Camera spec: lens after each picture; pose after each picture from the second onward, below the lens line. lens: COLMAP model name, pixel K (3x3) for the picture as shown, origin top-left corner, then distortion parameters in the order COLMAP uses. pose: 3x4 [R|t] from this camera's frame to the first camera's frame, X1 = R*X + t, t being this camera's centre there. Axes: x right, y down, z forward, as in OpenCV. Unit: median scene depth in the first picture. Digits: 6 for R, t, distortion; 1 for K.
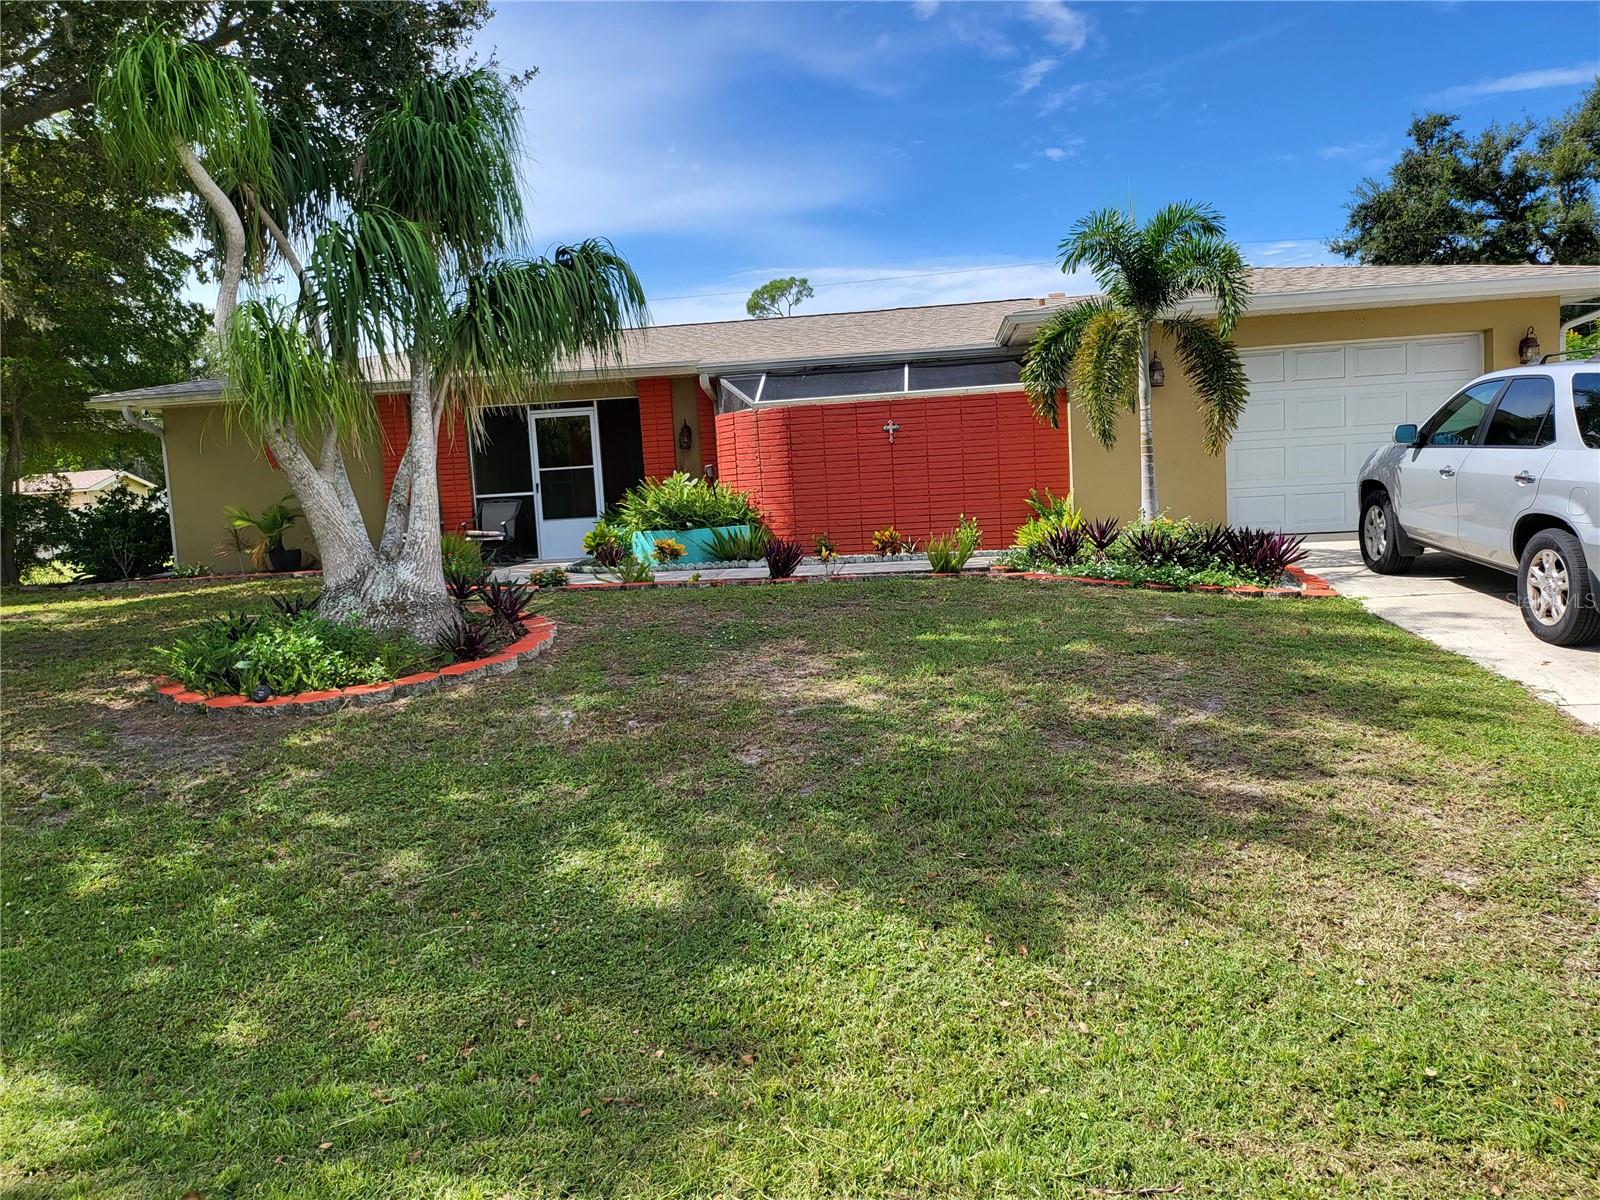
lens RADIAL K [[1195.1, 0, 800.0], [0, 1195.1, 600.0], [0, 0, 1]] dist [0.051516, -0.001099]
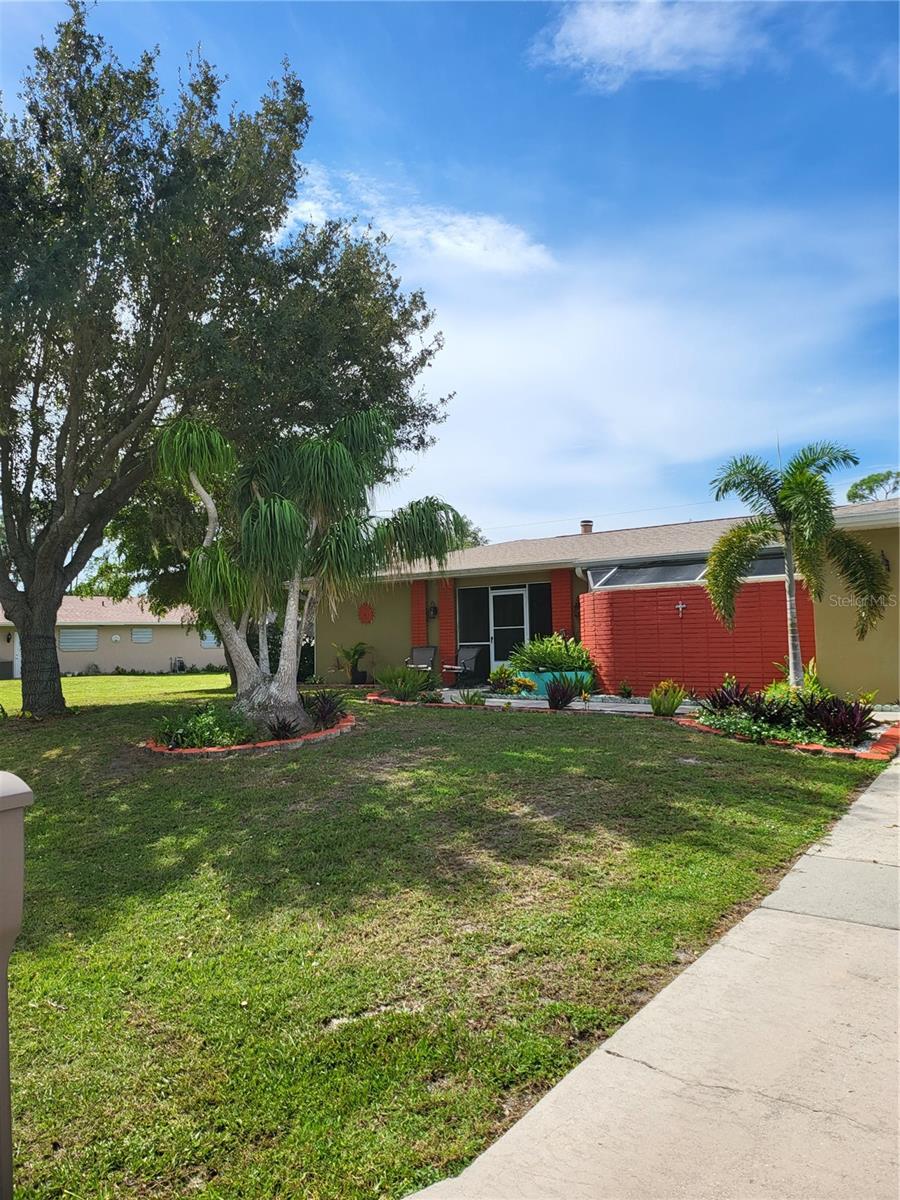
lens RADIAL K [[896.3, 0, 450.0], [0, 896.3, 600.0], [0, 0, 1]] dist [0.051516, -0.001099]
pose [[0.842275, 0.013405, -0.538882, 0.411165], [-0.080482, 0.991613, -0.101127, -0.025813], [0.533007, 0.128547, 0.836289, -0.005989]]
